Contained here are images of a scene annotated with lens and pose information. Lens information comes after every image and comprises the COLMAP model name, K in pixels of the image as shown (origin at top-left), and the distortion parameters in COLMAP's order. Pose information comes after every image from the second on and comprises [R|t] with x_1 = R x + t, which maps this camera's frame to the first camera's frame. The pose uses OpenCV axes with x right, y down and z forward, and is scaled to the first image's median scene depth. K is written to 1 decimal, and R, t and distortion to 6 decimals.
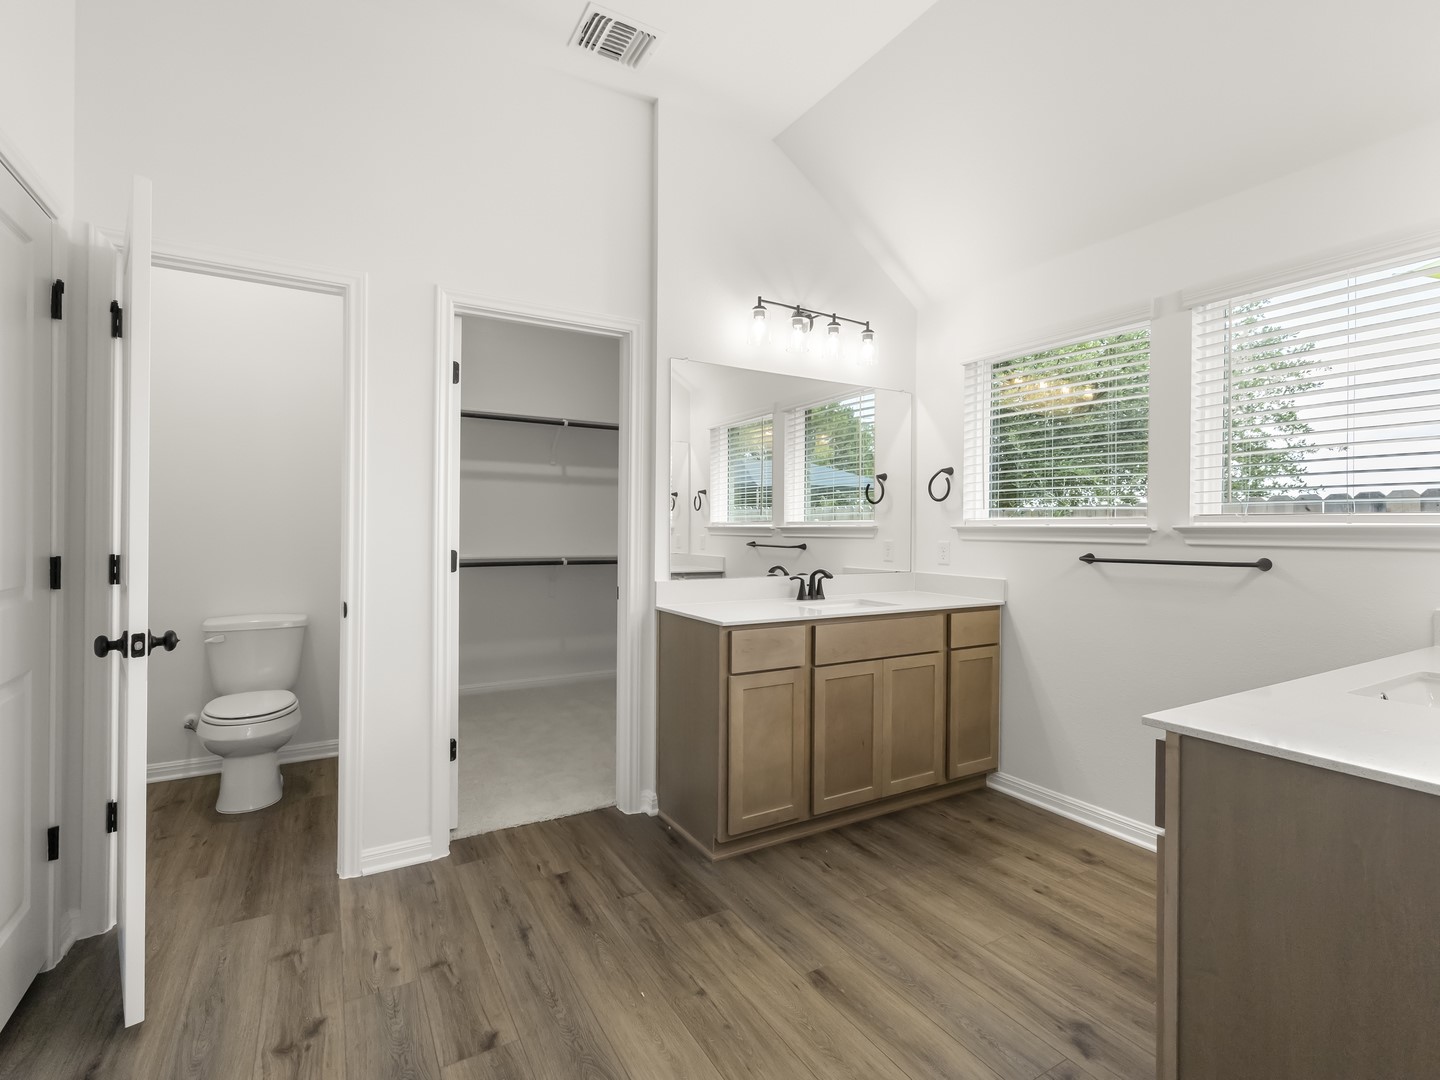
lens RADIAL K [[685.0, 0, 719.7], [0, 685.0, 534.4], [0, 0, 1]] dist [0.002532, 0.000399]
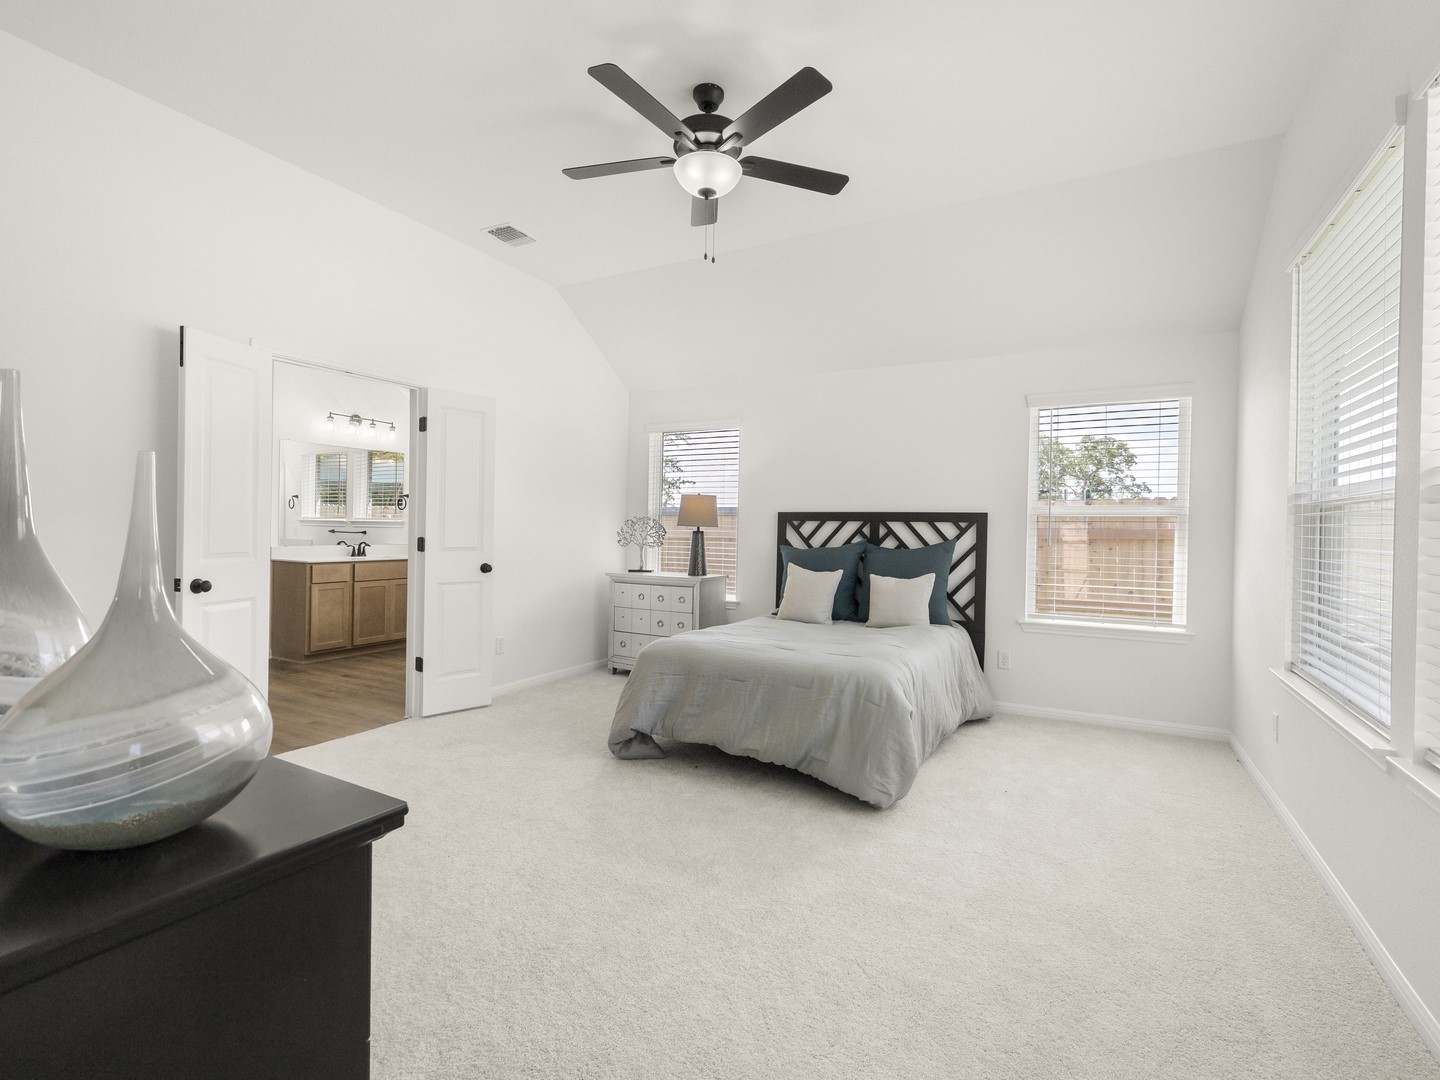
lens RADIAL K [[685.0, 0, 719.7], [0, 685.0, 534.4], [0, 0, 1]] dist [0.002532, 0.000399]
pose [[0.859952, 0.006050, 0.510339, 0.014056], [-0.010555, 0.999927, 0.005933, 0.004596], [-0.510266, -0.010489, 0.859953, -1.439501]]
